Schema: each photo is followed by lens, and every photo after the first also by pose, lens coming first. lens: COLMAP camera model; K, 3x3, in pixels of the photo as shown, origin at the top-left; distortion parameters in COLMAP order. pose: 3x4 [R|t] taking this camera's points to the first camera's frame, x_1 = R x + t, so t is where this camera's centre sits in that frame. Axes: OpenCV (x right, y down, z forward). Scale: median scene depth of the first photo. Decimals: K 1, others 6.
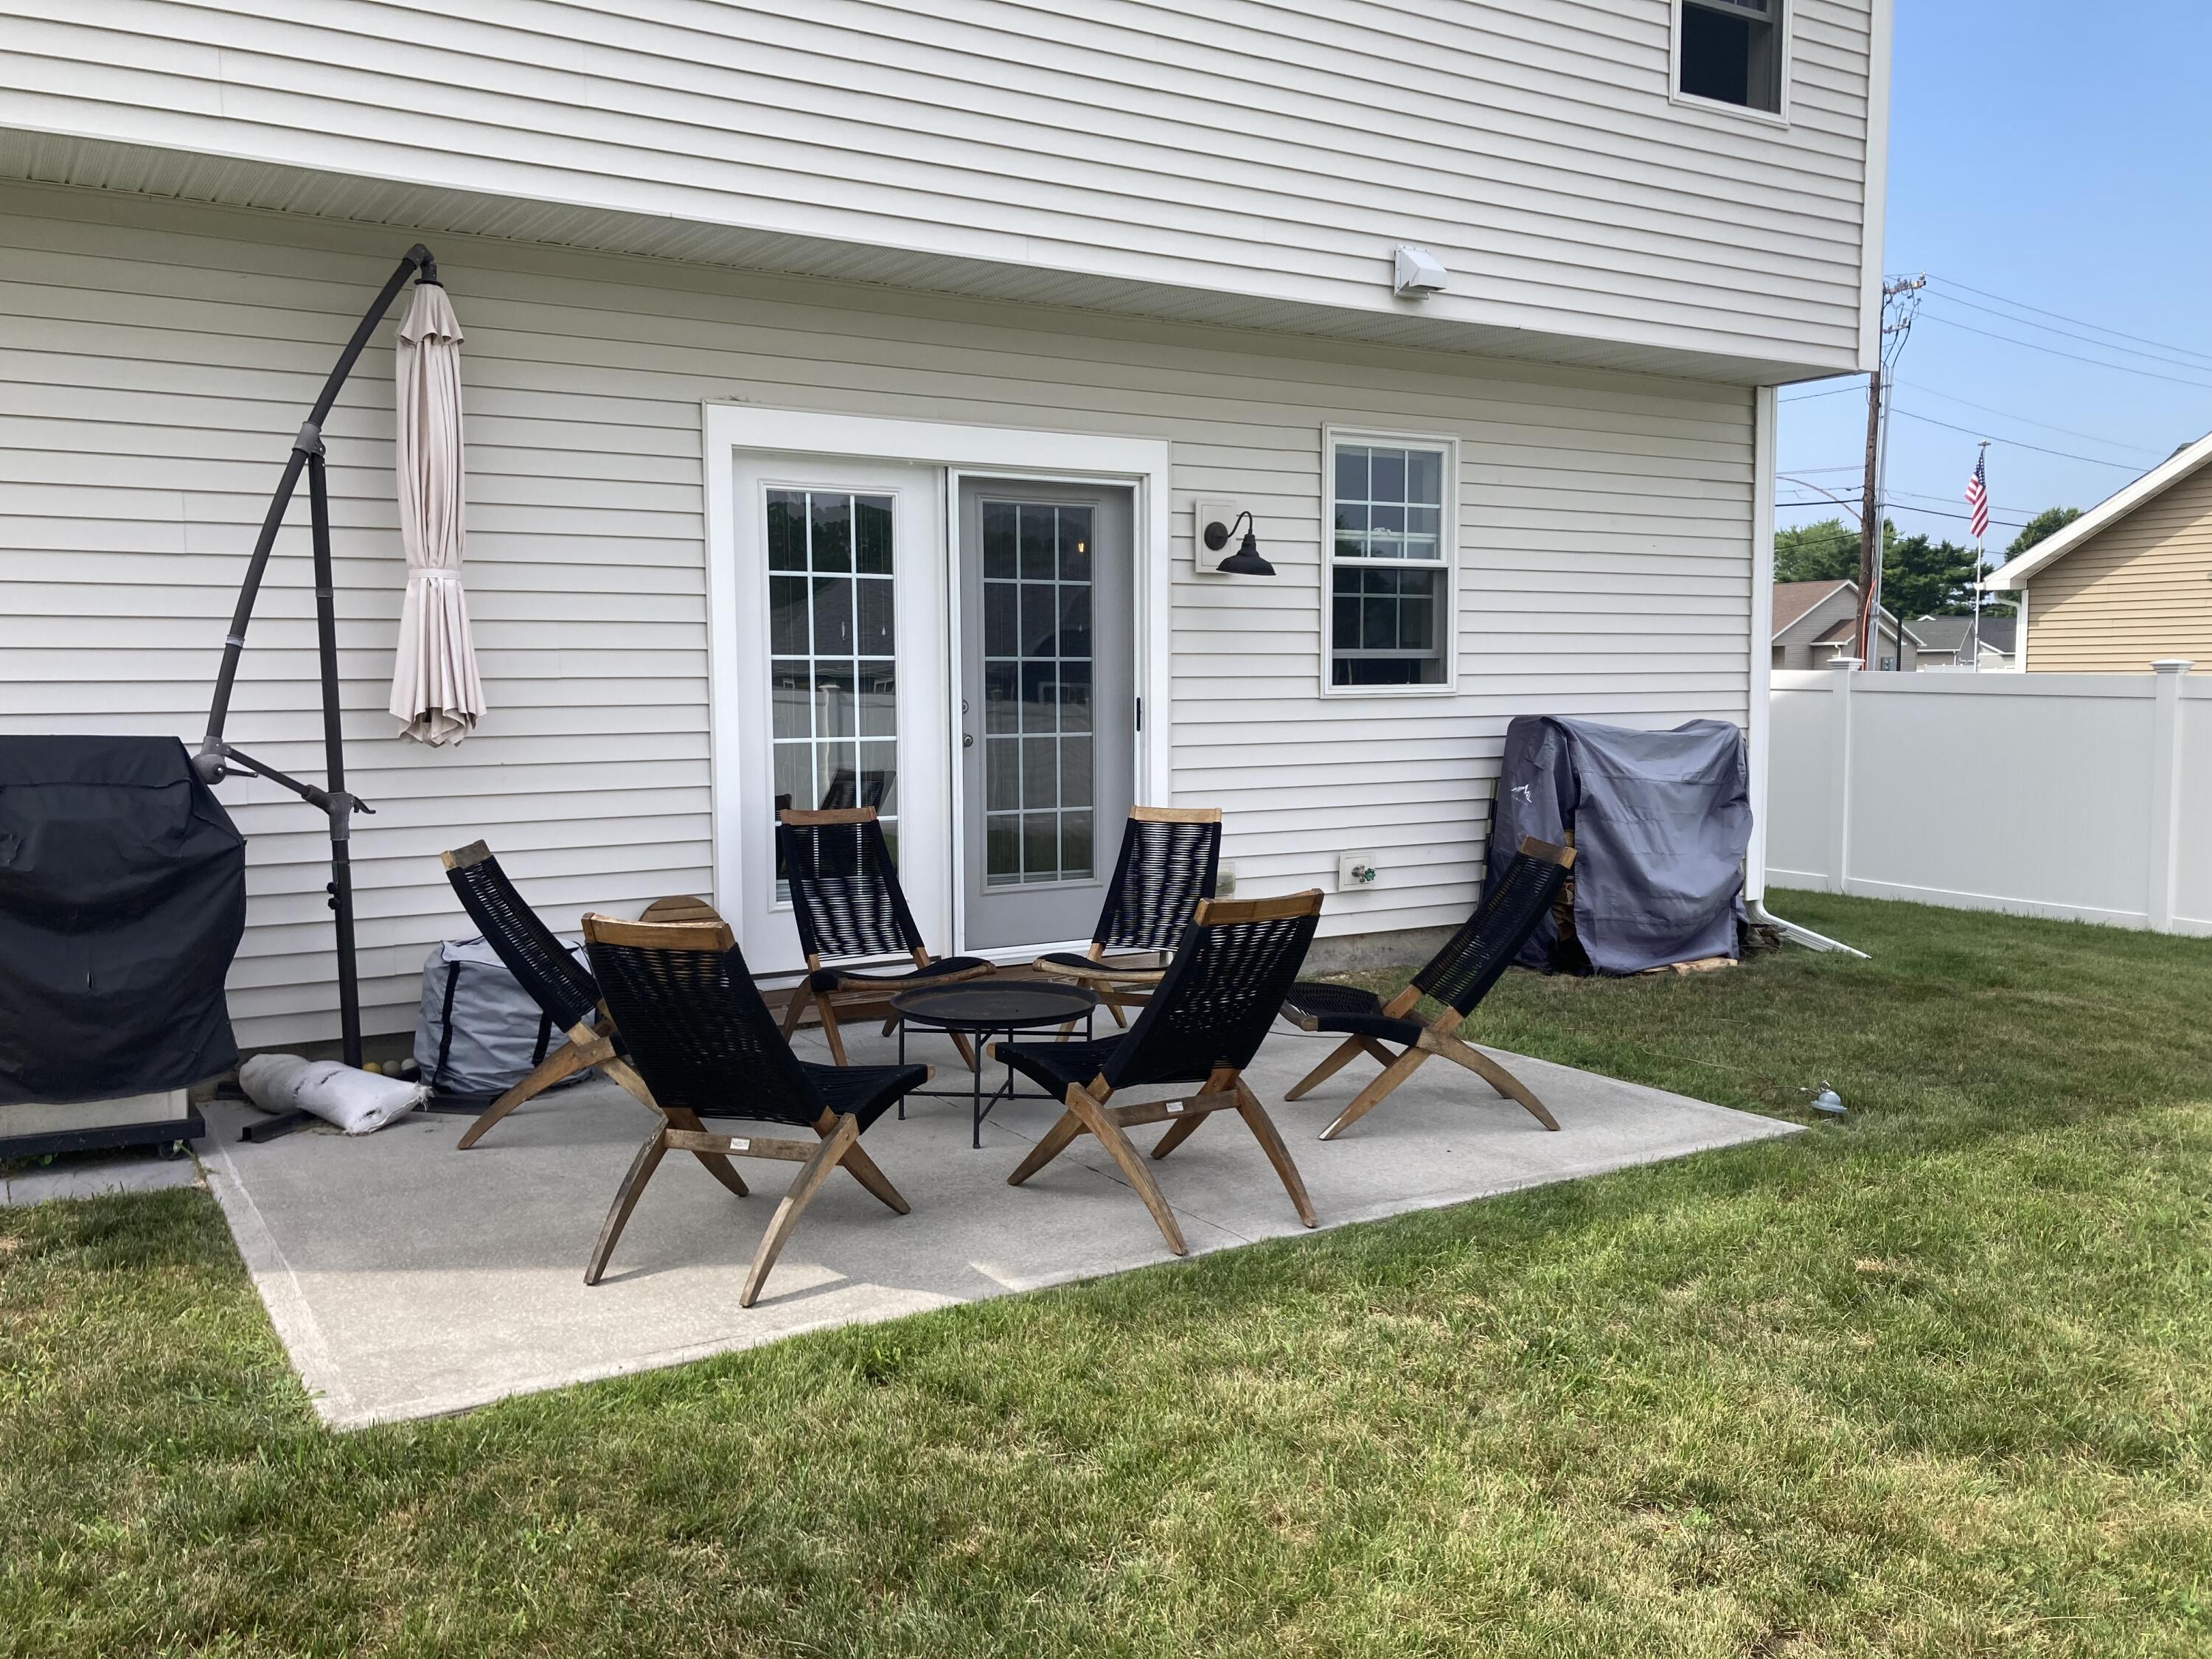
lens RADIAL K [[1814.4, 0, 1128.6], [0, 1814.4, 839.6], [0, 0, 1]] dist [0.044497, -0.002087]
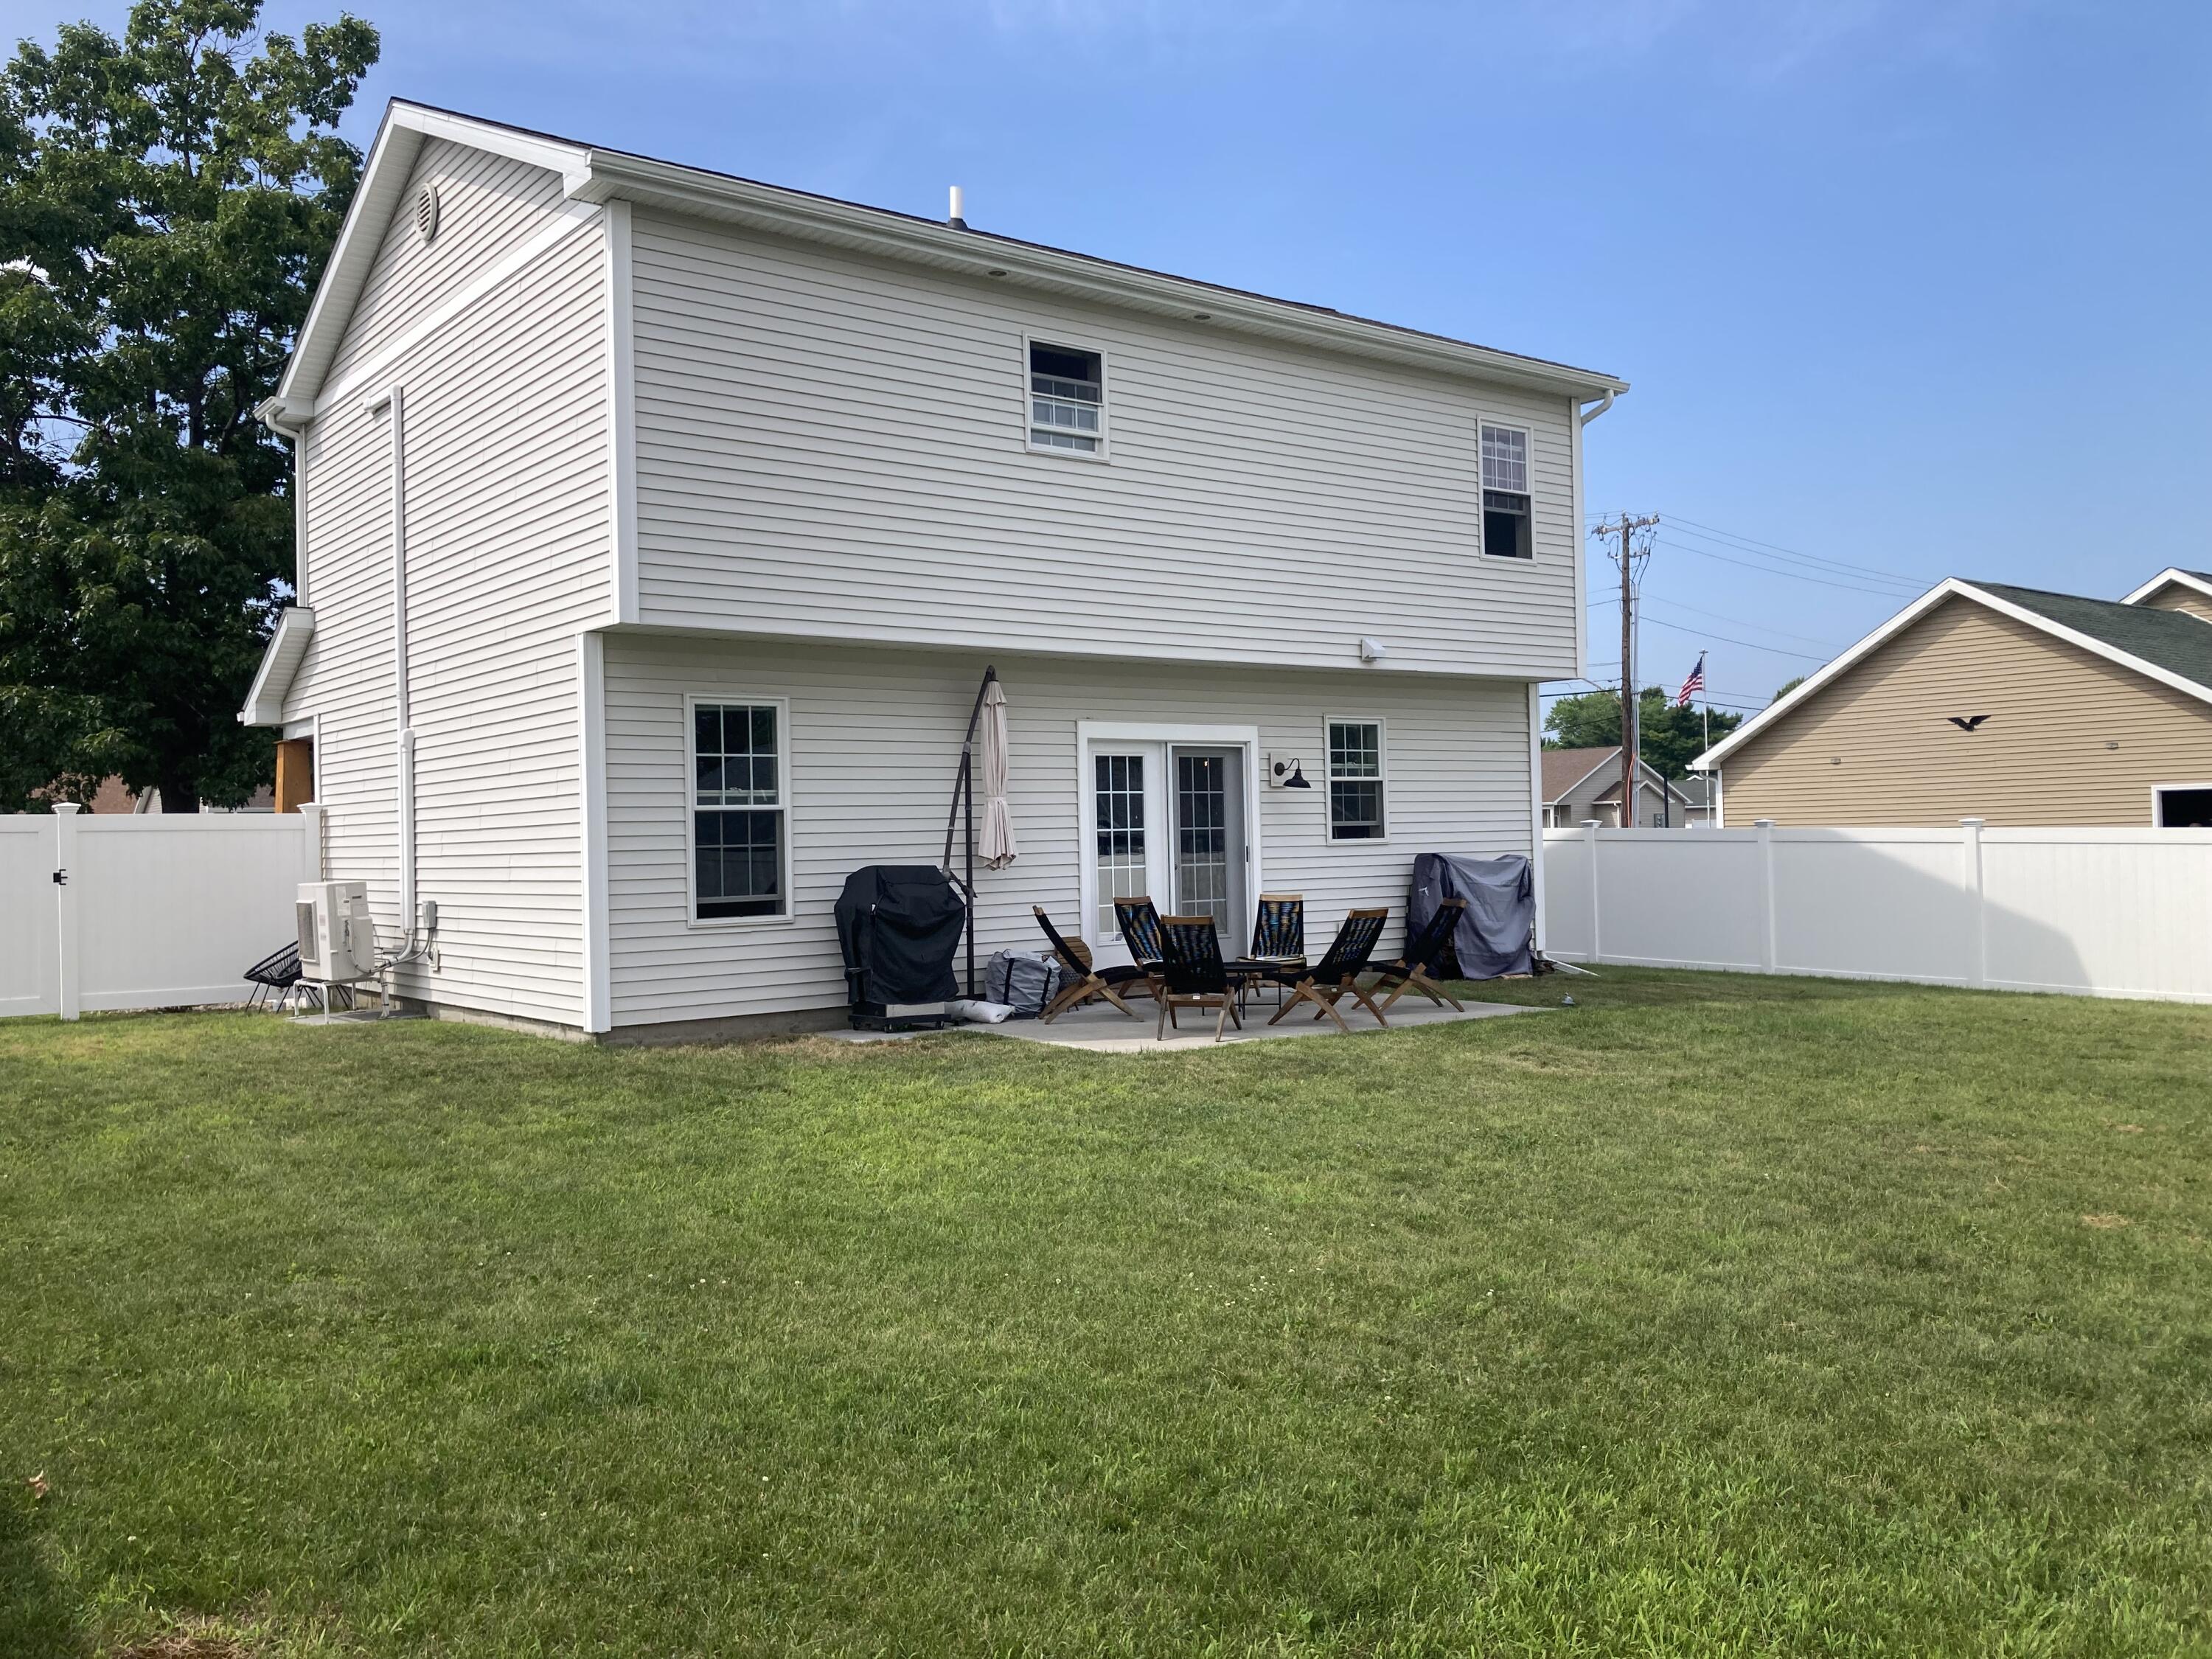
lens RADIAL K [[1803.3, 0, 1106.0], [0, 1803.3, 829.5], [0, 0, 1]] dist [0.079490, -0.001202]
pose [[0.995787, -0.016511, 0.090201, -0.322315], [0.025055, 0.995216, -0.094431, 0.088822], [-0.088210, 0.096293, 0.991437, -0.984949]]
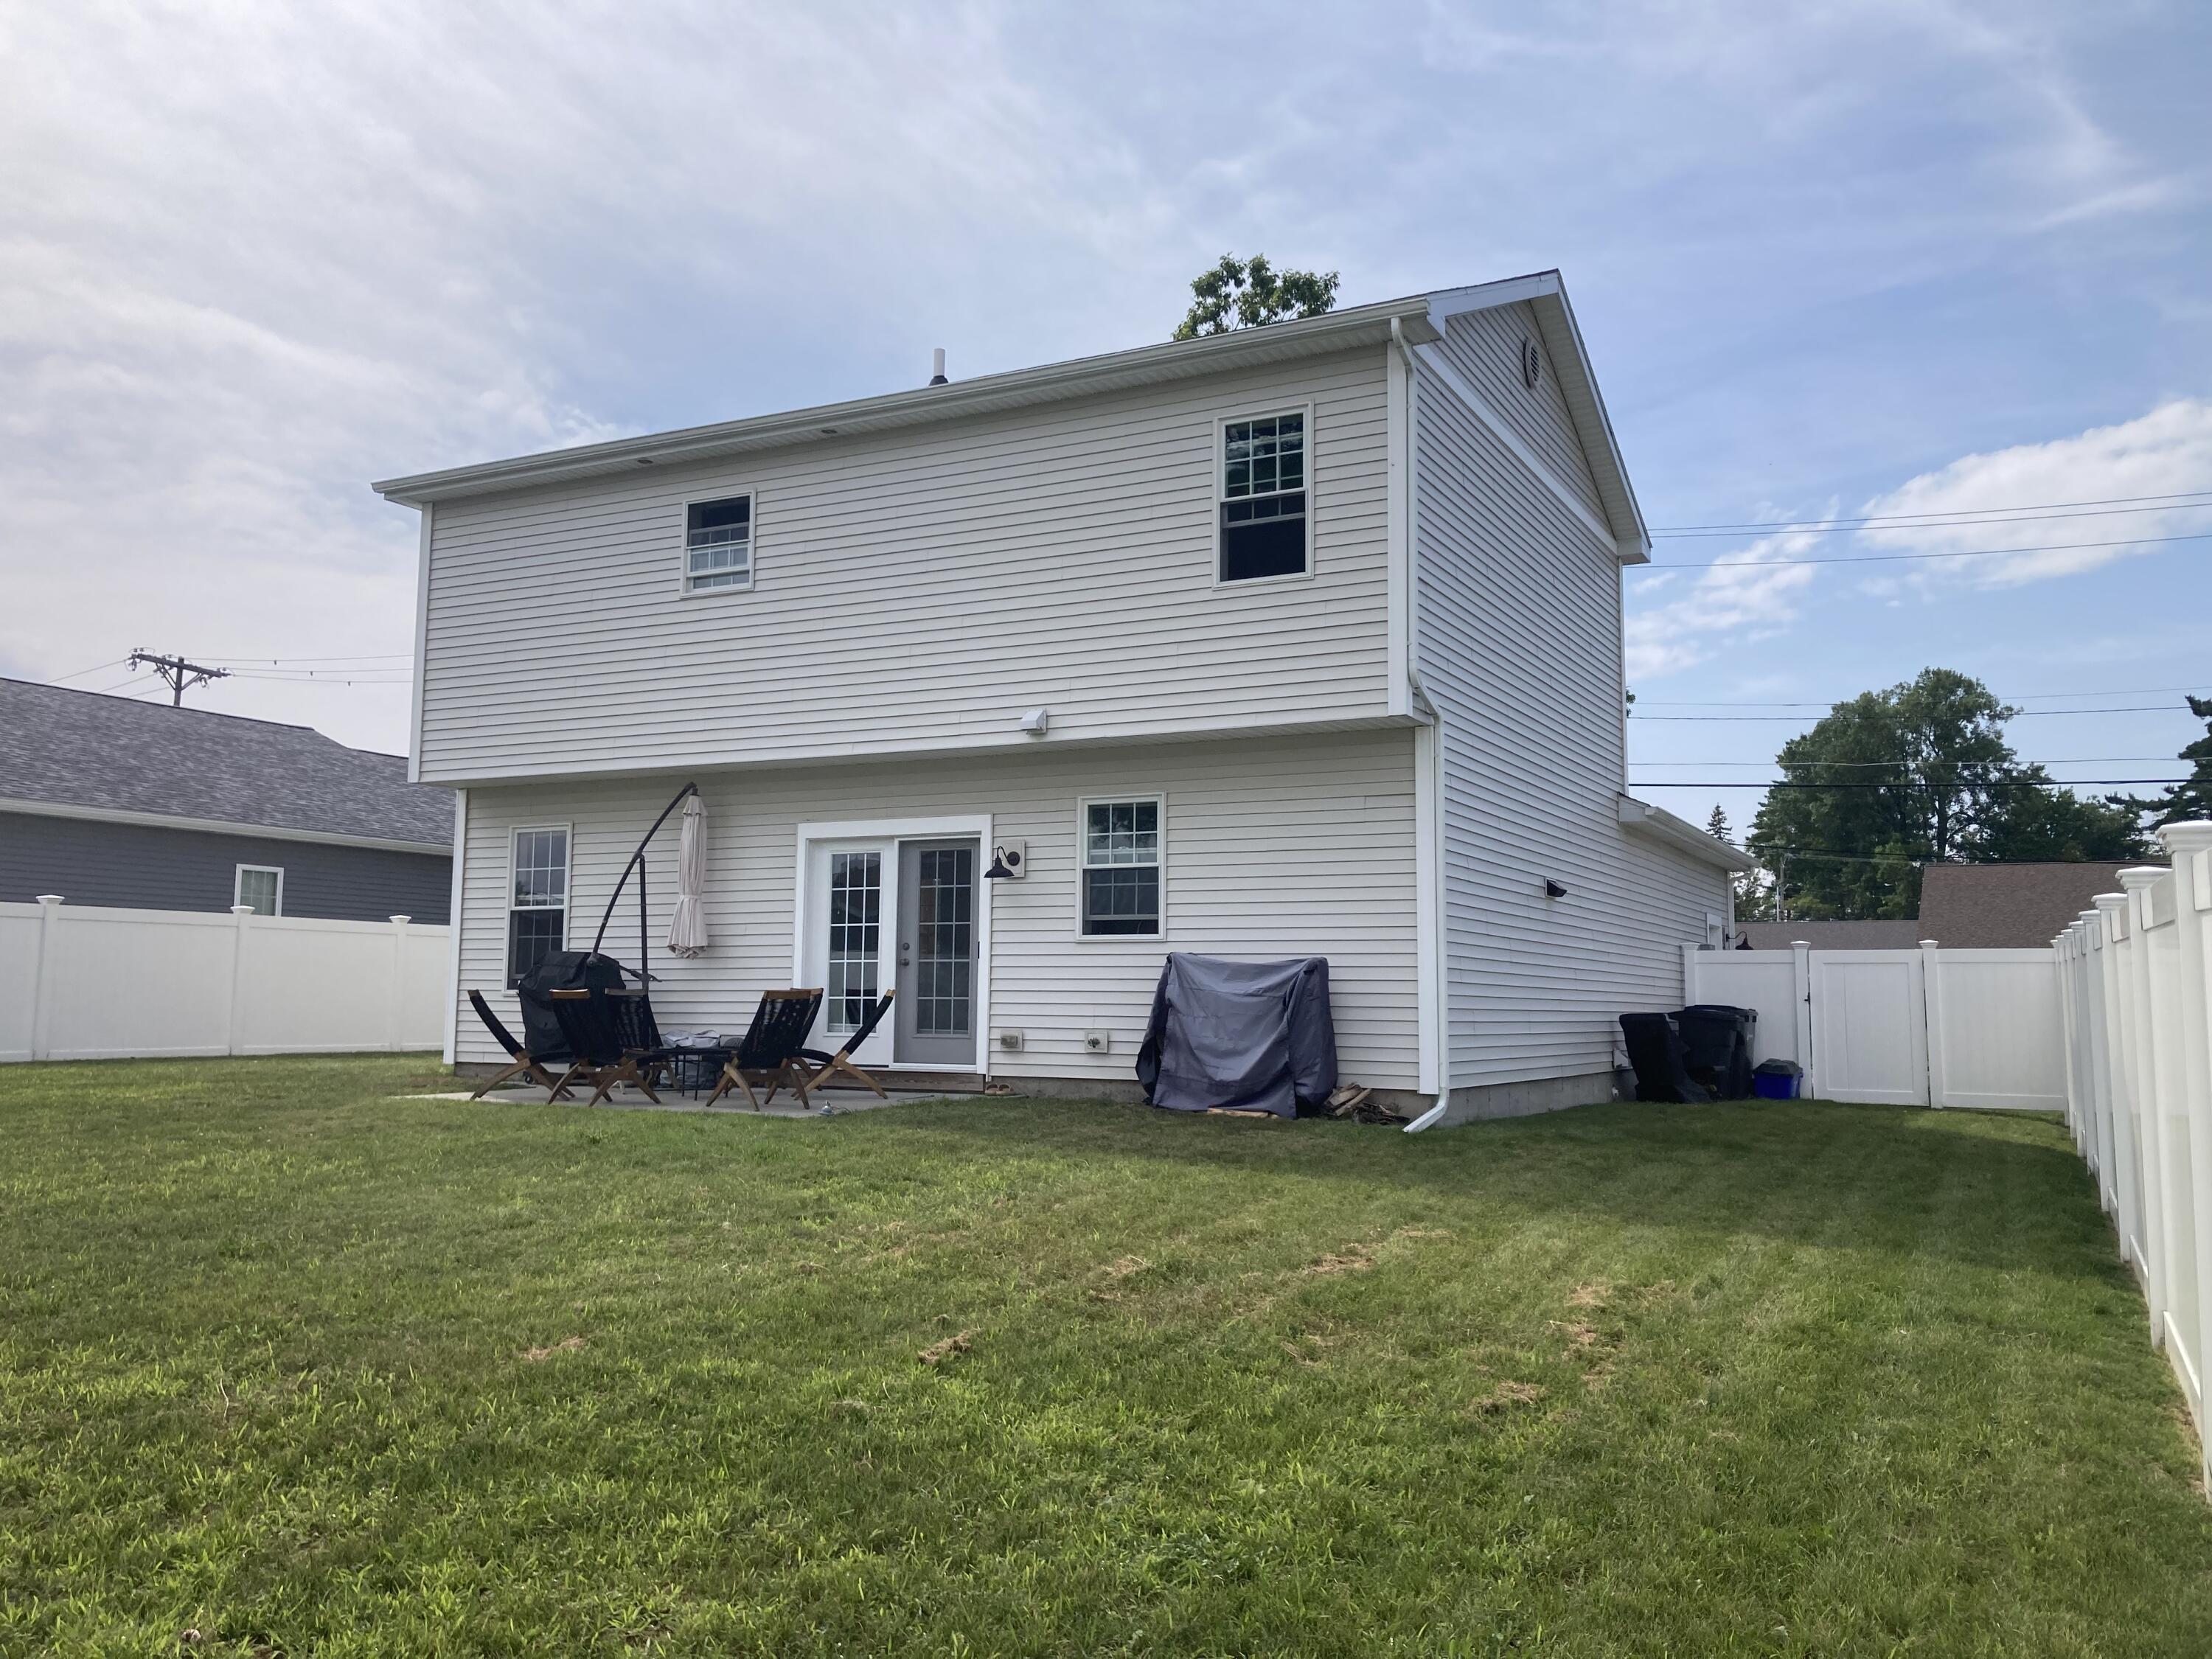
lens RADIAL K [[1803.3, 0, 1106.0], [0, 1803.3, 829.5], [0, 0, 1]] dist [0.079490, -0.001202]
pose [[0.496979, -0.078501, -0.864205, 1.677106], [-0.092717, 0.985395, -0.142828, 0.064262], [0.862795, 0.151109, 0.482442, 0.143546]]
